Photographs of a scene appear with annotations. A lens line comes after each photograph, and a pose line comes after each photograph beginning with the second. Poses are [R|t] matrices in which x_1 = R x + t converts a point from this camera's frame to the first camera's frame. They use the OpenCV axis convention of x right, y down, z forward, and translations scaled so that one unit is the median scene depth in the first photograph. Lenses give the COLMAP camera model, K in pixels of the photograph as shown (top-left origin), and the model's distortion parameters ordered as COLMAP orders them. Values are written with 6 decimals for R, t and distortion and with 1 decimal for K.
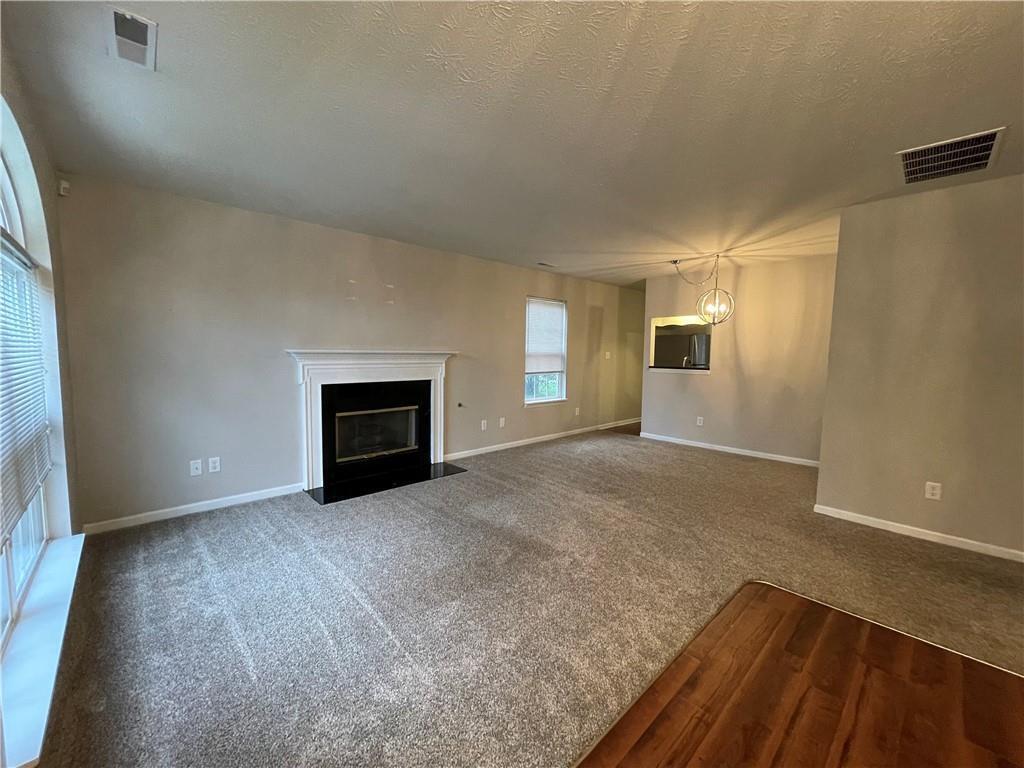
lens RADIAL K [[411.9, 0, 512.0], [0, 411.9, 384.0], [0, 0, 1]] dist [-0.000126, 0.000032]
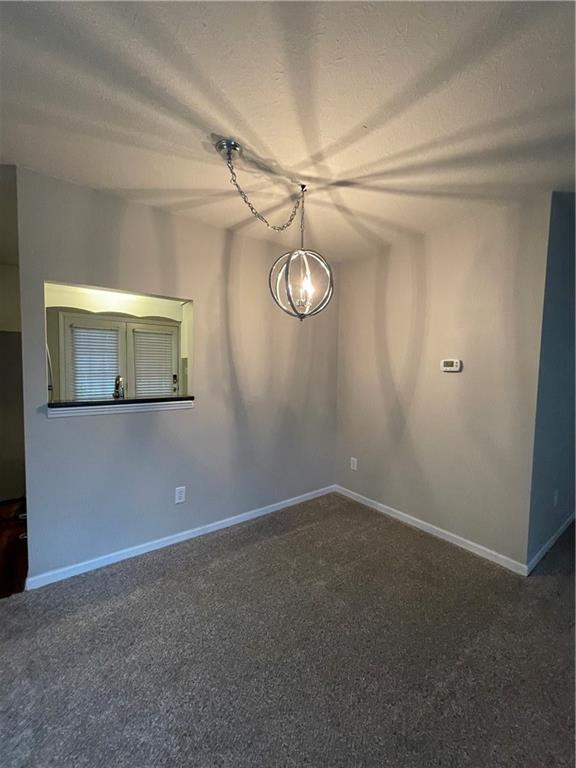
lens RADIAL K [[308.9, 0, 288.0], [0, 308.9, 384.0], [0, 0, 1]] dist [-0.000126, 0.000032]
pose [[0.105782, -0.065008, 0.992262, 0.098903], [0.063936, 0.996241, 0.058453, -0.091111], [-0.992332, 0.057258, 0.109540, 1.055879]]
